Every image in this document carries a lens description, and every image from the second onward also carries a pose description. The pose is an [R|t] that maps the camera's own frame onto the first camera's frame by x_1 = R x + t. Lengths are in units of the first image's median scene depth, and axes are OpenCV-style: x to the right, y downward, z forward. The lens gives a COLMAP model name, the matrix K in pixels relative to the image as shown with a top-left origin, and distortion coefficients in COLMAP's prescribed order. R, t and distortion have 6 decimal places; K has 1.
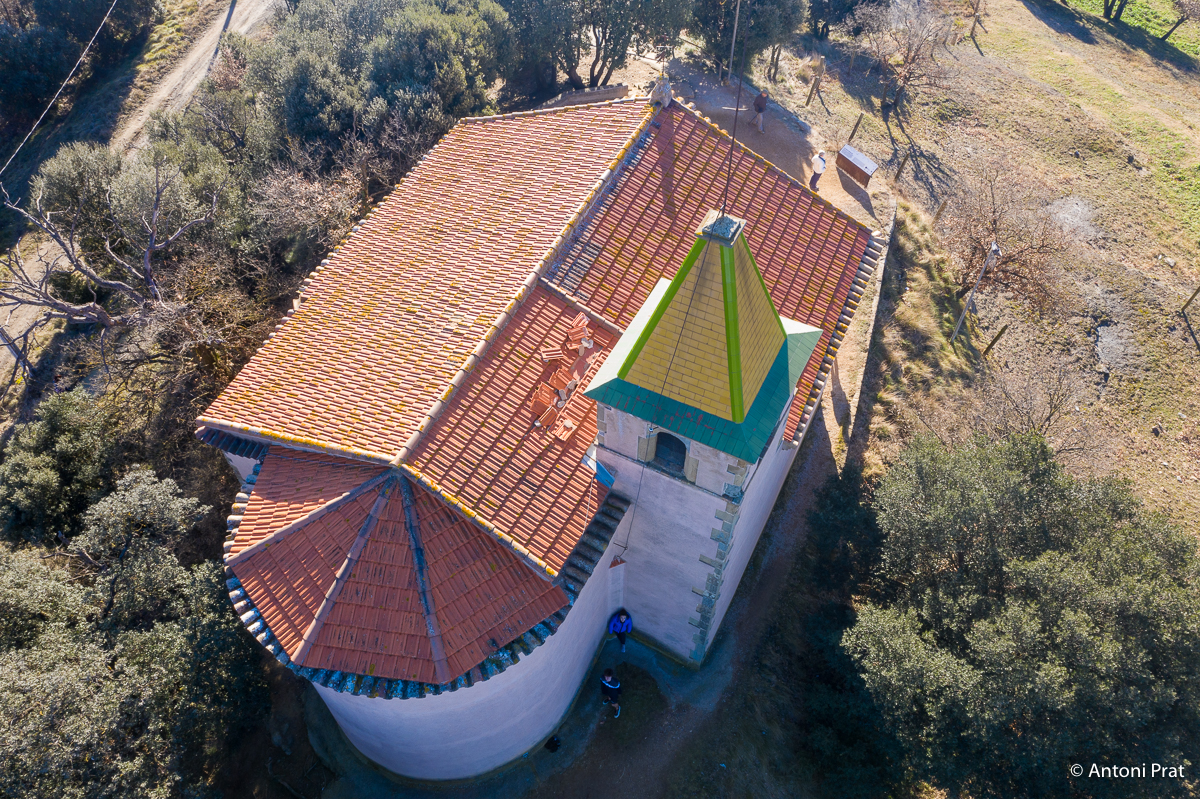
lens RADIAL K [[959.2, 0, 600.0], [0, 959.2, 399.5], [0, 0, 1]] dist [-0.024292, 0.011058]
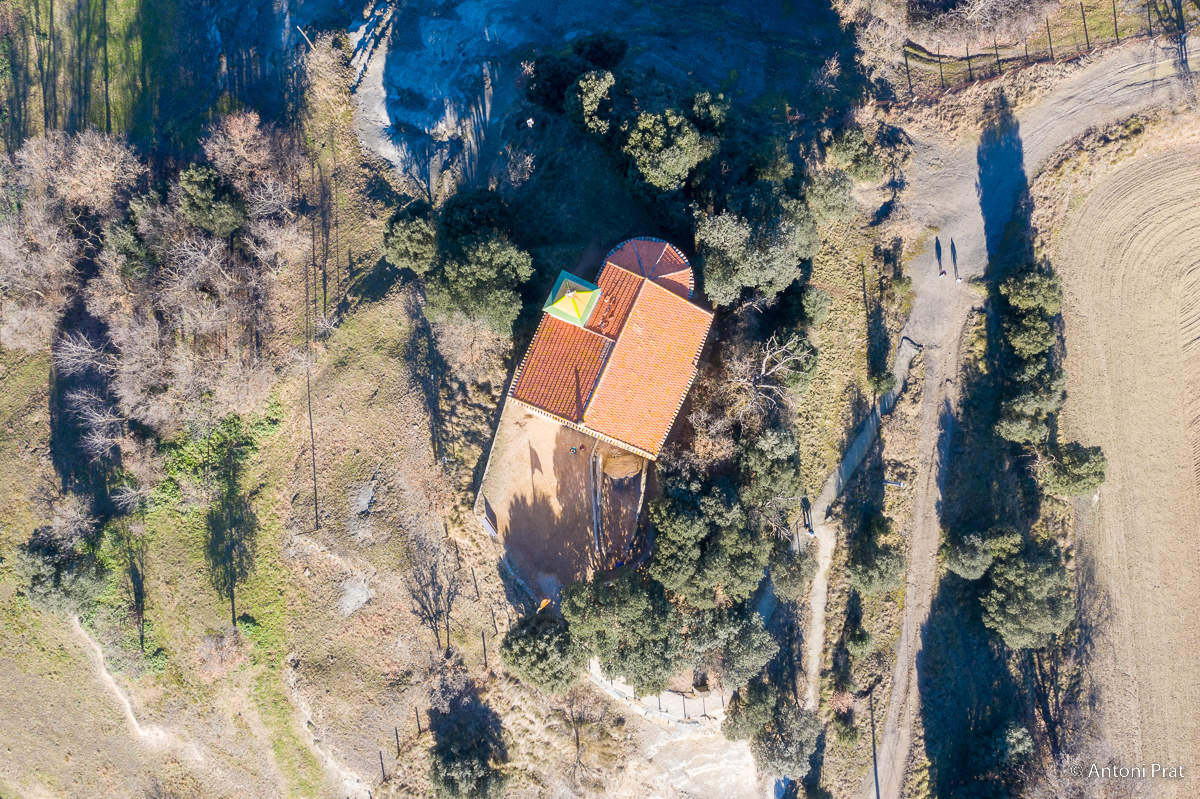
lens RADIAL K [[959.2, 0, 600.0], [0, 959.2, 399.5], [0, 0, 1]] dist [-0.024292, 0.011058]
pose [[-0.999721, 0.022722, 0.006383, -0.015698], [-0.014346, -0.799793, 0.600105, -1.869071], [0.018741, 0.599846, 0.799896, -1.334407]]
